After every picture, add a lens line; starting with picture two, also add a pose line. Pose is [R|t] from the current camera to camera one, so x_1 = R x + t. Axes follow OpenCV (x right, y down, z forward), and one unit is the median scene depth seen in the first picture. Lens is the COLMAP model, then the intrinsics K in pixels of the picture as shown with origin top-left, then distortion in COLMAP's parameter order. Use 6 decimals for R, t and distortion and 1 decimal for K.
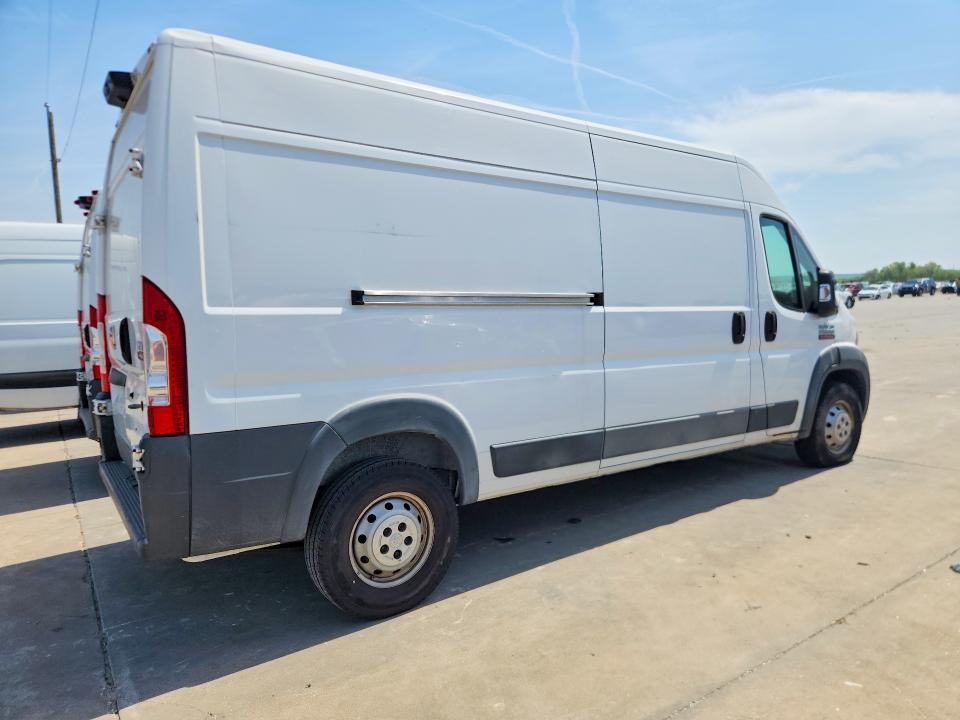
lens RADIAL K [[710.9, 0, 480.2], [0, 710.9, 341.5], [0, 0, 1]] dist [-0.002653, -0.007199]
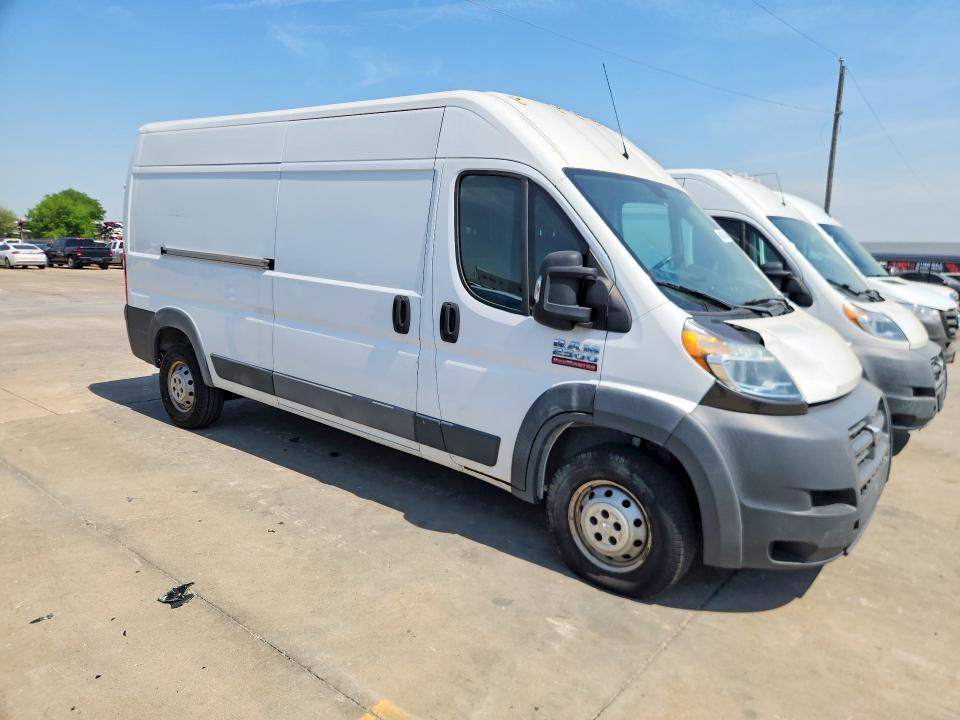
lens RADIAL K [[691.4, 0, 480.0], [0, 691.4, 360.0], [0, 0, 1]] dist [0.001311, -0.002385]
pose [[0.238928, 0.201883, -0.949819, 1.338497], [-0.095748, 0.978280, 0.183847, -0.144293], [0.966305, 0.047017, 0.253069, 1.002052]]
